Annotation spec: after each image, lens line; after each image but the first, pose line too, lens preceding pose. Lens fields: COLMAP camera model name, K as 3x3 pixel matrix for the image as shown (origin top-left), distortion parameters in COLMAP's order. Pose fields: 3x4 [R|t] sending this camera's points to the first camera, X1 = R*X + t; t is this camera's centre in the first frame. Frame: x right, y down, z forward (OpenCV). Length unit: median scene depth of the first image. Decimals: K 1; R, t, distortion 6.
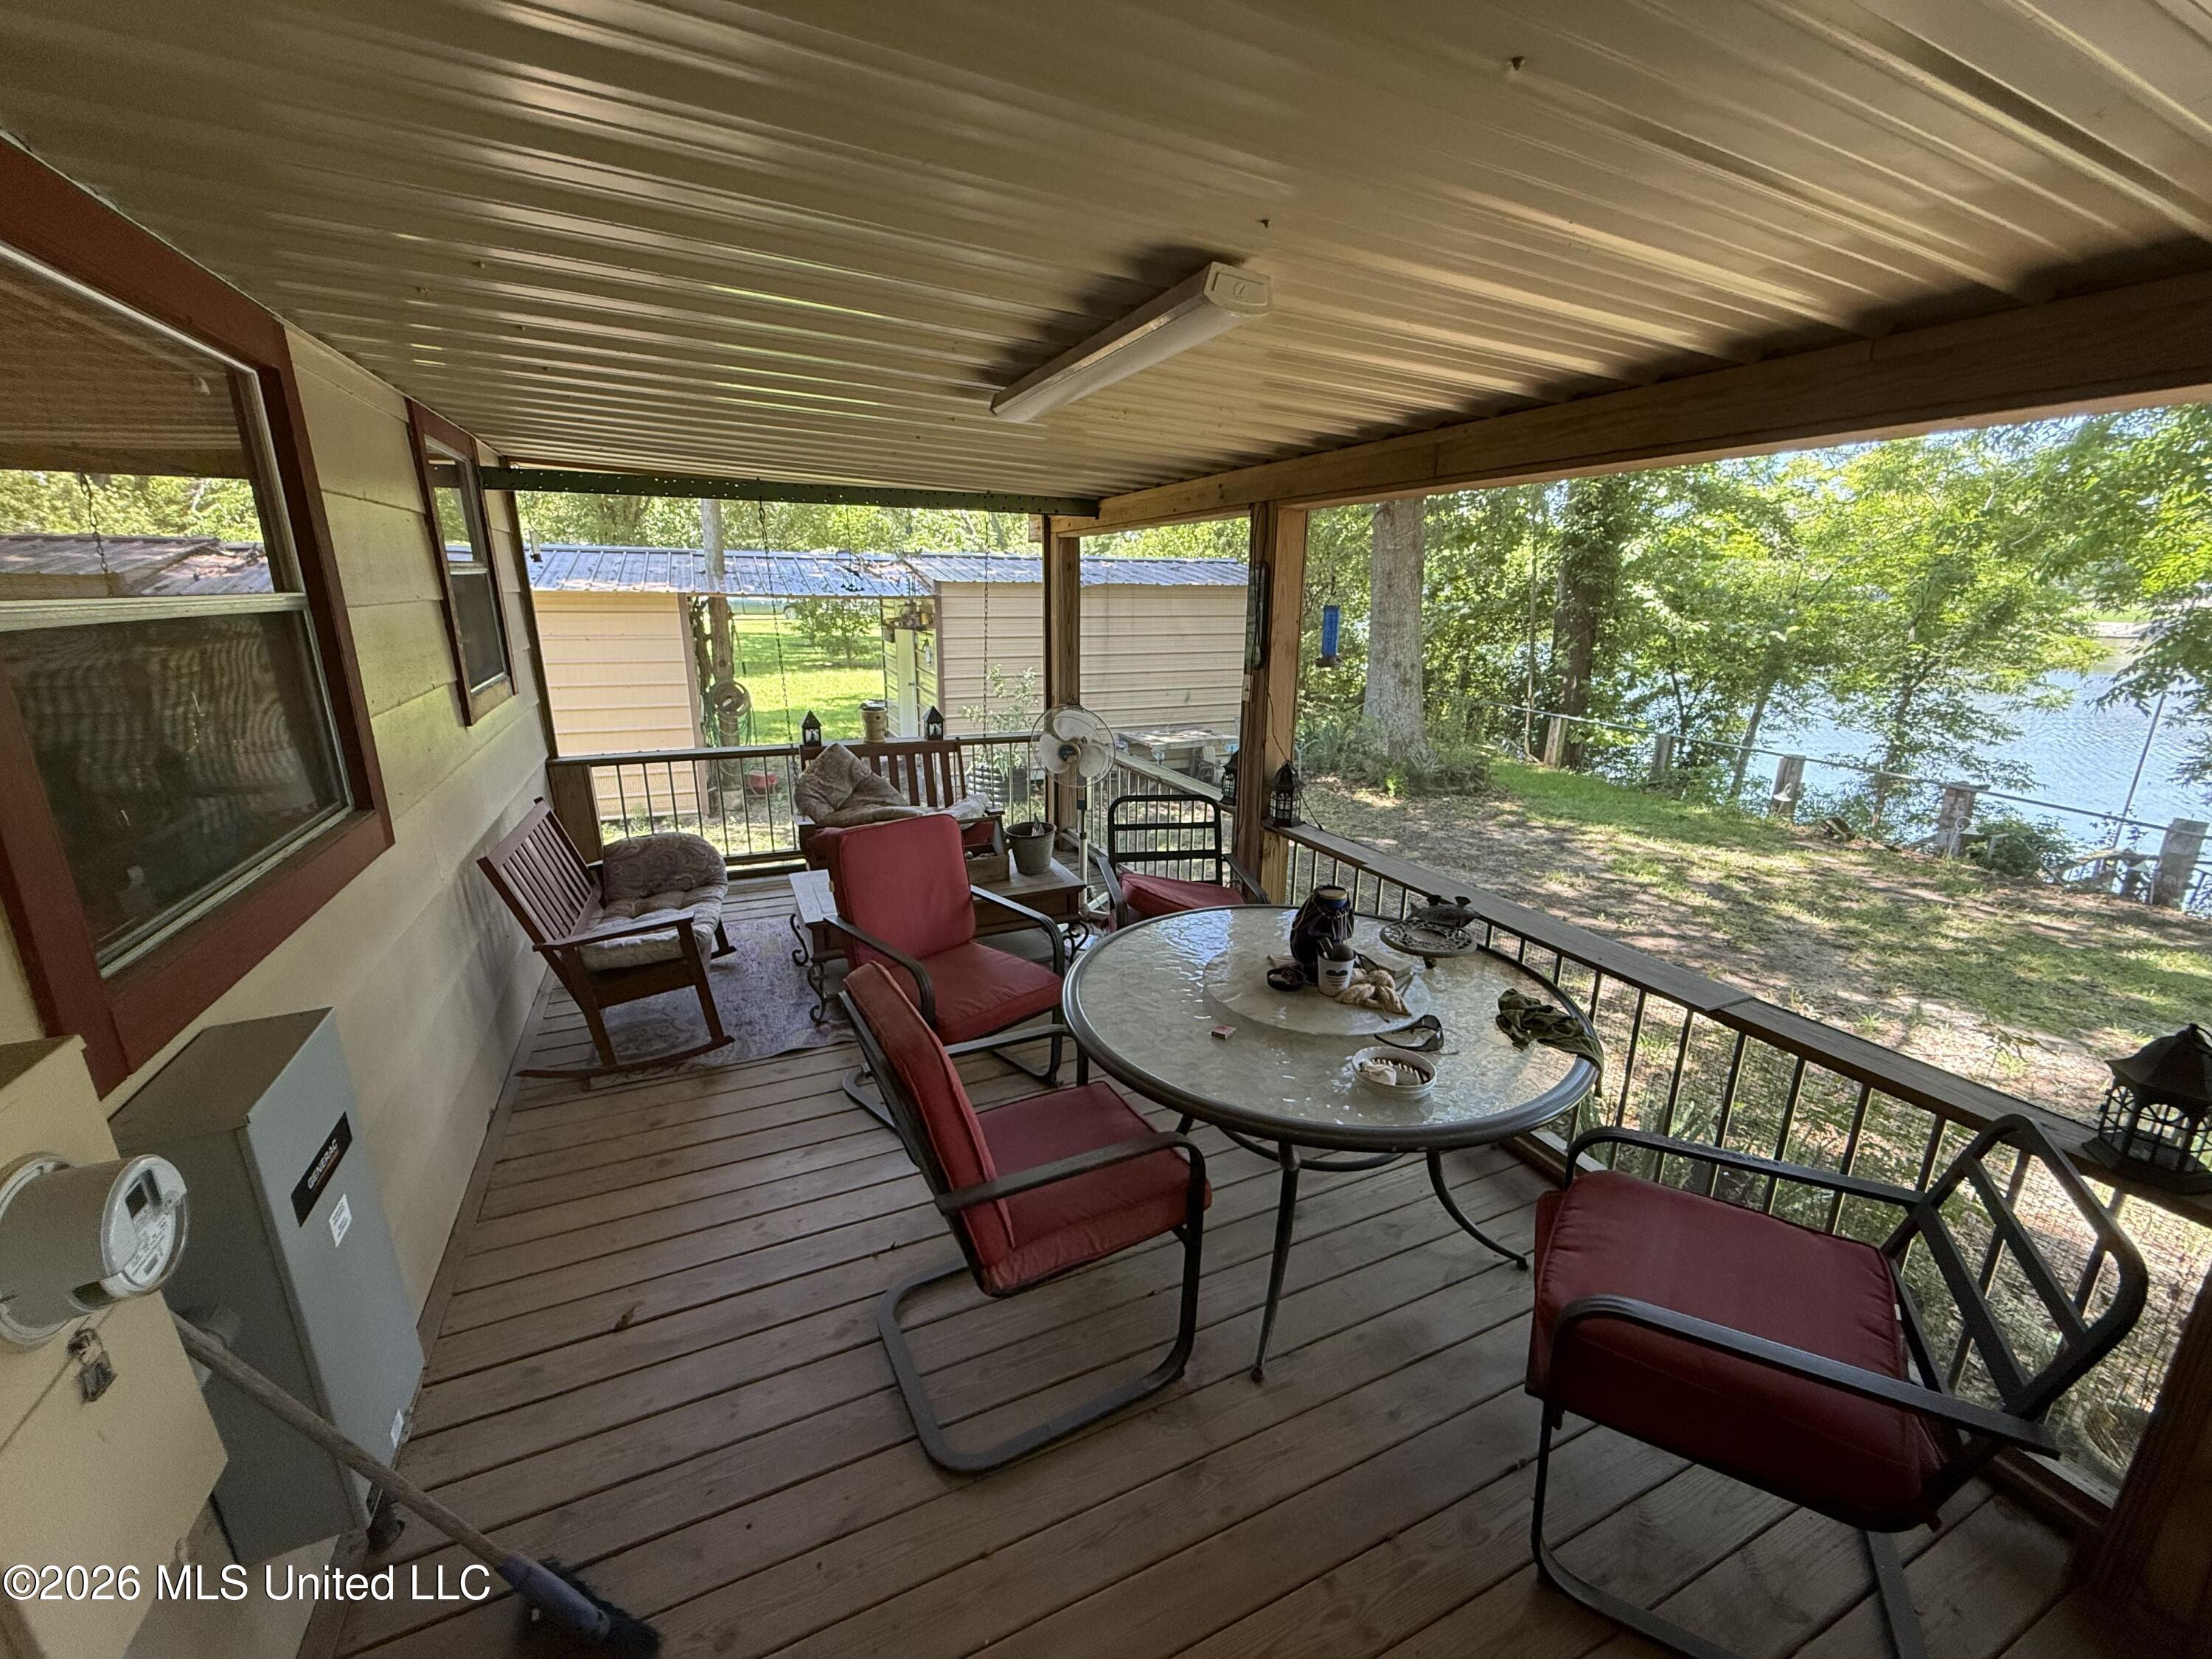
lens RADIAL K [[880.0, 0, 1103.6], [0, 880.0, 827.5], [0, 0, 1]] dist [-0.000863, -0.000374]
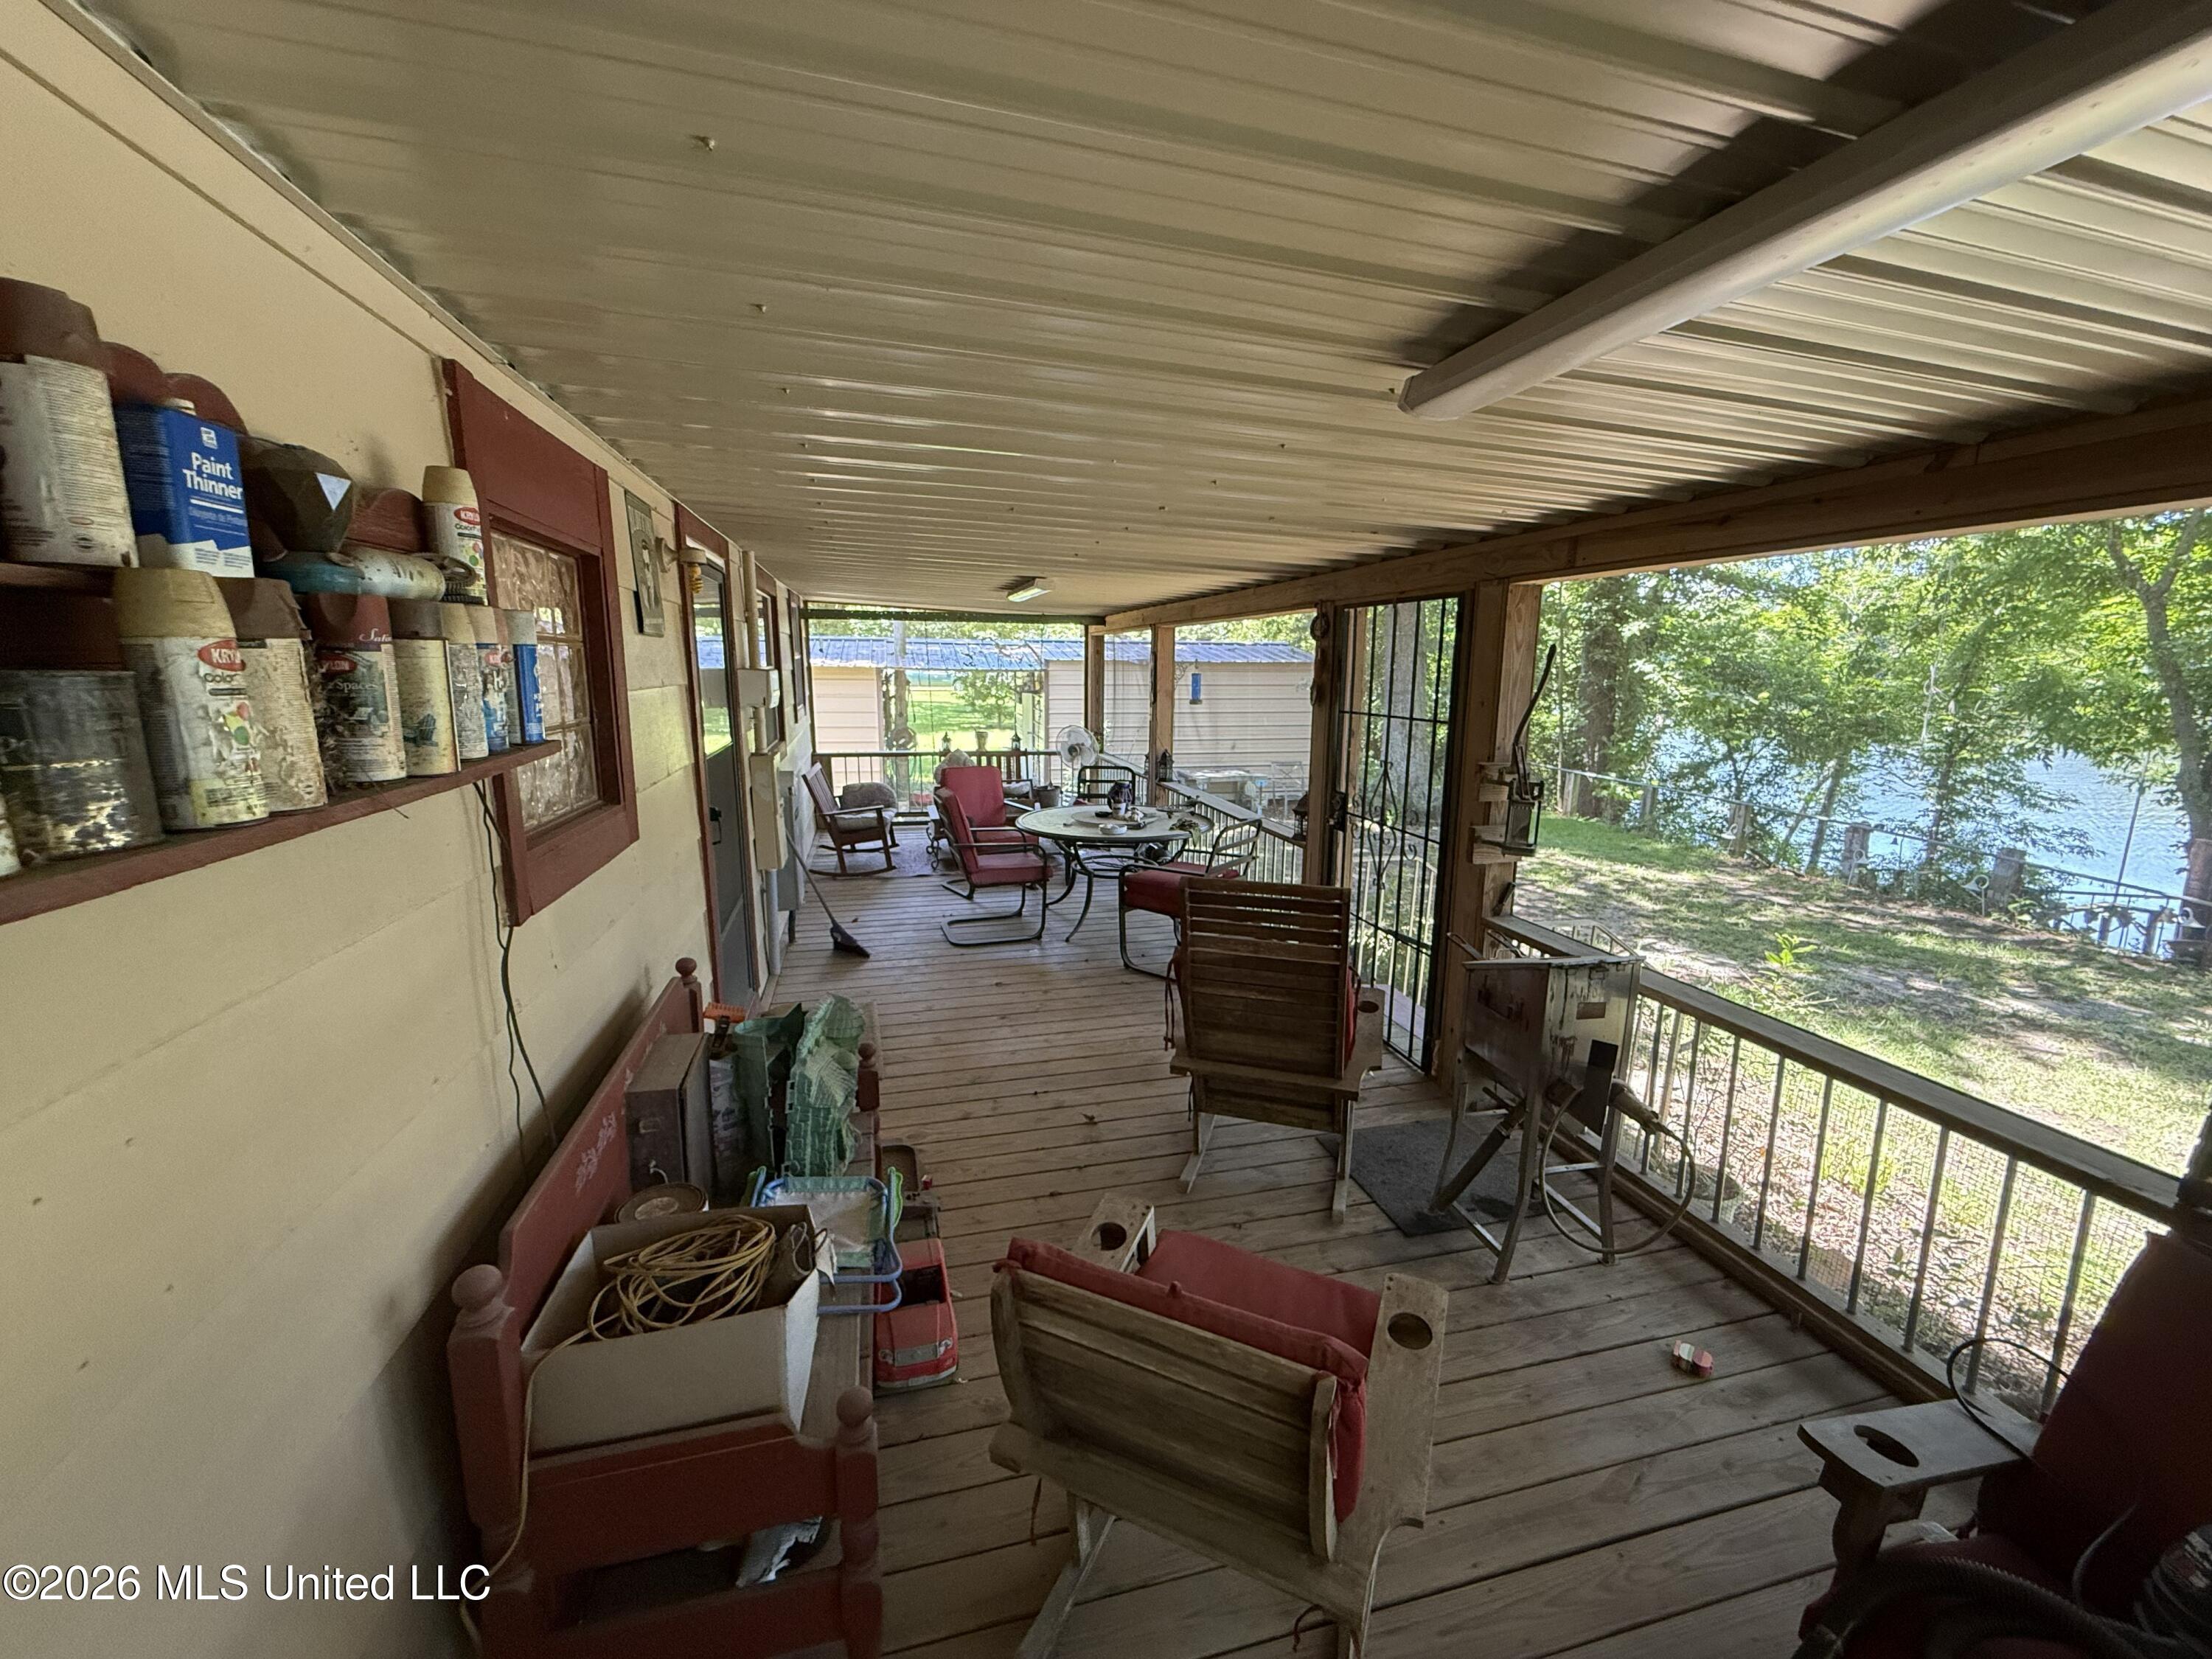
lens RADIAL K [[880.0, 0, 1103.6], [0, 880.0, 827.5], [0, 0, 1]] dist [-0.000863, -0.000374]
pose [[0.984467, 0.032012, -0.172629, 0.151831], [-0.046021, 0.995909, -0.077770, 0.095128], [0.169433, 0.084506, 0.981912, -0.351813]]
